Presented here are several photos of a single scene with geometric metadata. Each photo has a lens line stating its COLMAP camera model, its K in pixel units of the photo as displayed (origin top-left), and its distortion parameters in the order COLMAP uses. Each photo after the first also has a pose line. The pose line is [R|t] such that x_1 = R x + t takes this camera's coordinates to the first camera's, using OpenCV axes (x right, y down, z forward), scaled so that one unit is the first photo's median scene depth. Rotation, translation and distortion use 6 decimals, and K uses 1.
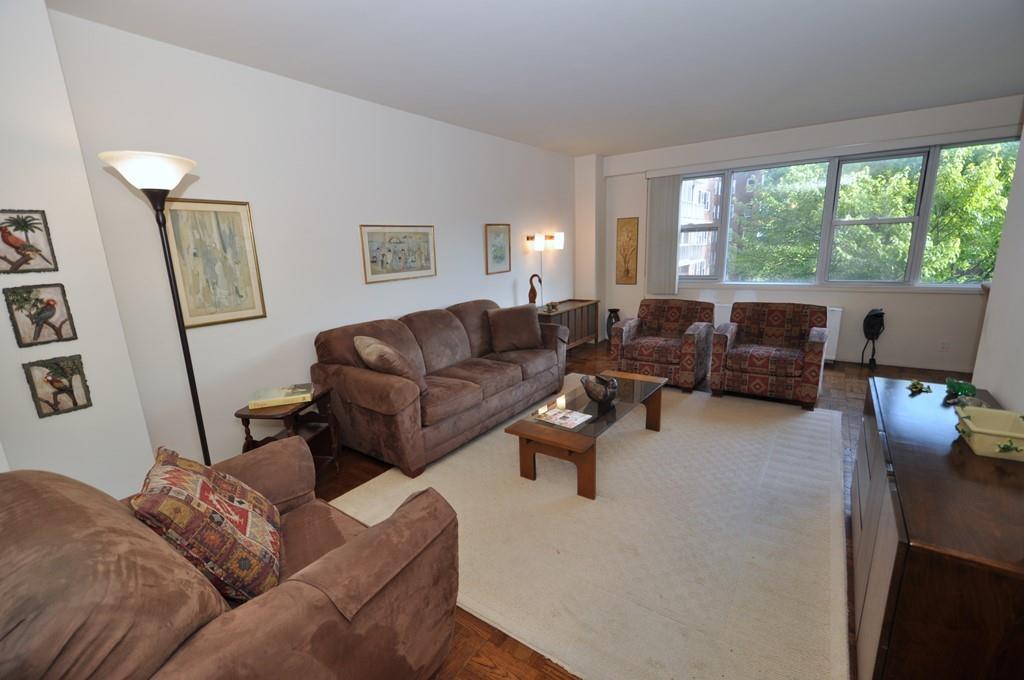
lens RADIAL K [[461.4, 0, 507.1], [0, 461.4, 351.0], [0, 0, 1]] dist [0.009766, -0.007651]
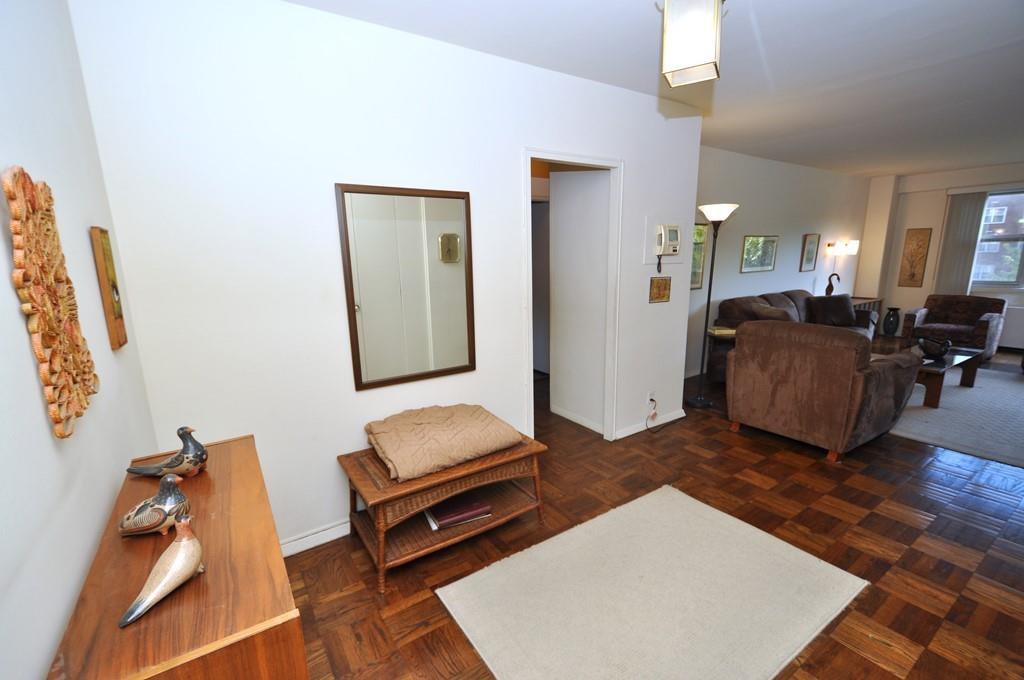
lens RADIAL K [[444.1, 0, 508.1], [0, 444.1, 352.5], [0, 0, 1]] dist [-0.008034, -0.000404]
pose [[0.927041, 0.096376, -0.362363, -0.304007], [-0.096235, 0.995187, 0.018483, 0.112176], [0.362400, 0.017737, 0.931854, -0.448398]]
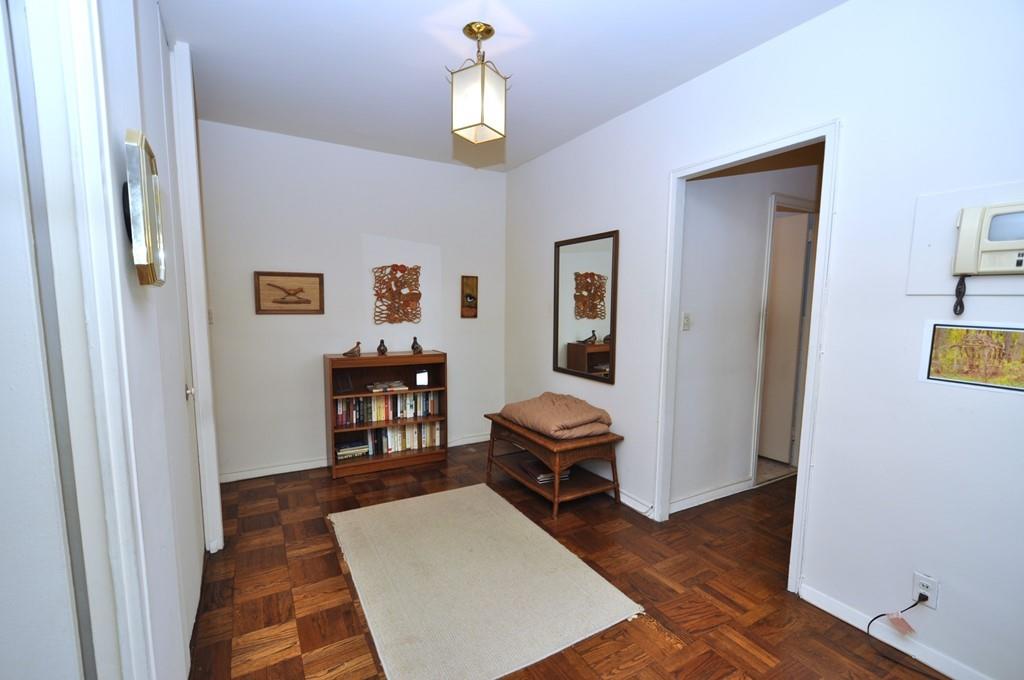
lens RADIAL K [[444.1, 0, 508.1], [0, 444.1, 352.5], [0, 0, 1]] dist [-0.008034, -0.000404]
pose [[-0.429373, 0.129900, -0.893736, 0.905064], [-0.197989, 0.951990, 0.233486, -0.284820], [0.881158, 0.277203, -0.383040, 1.491036]]
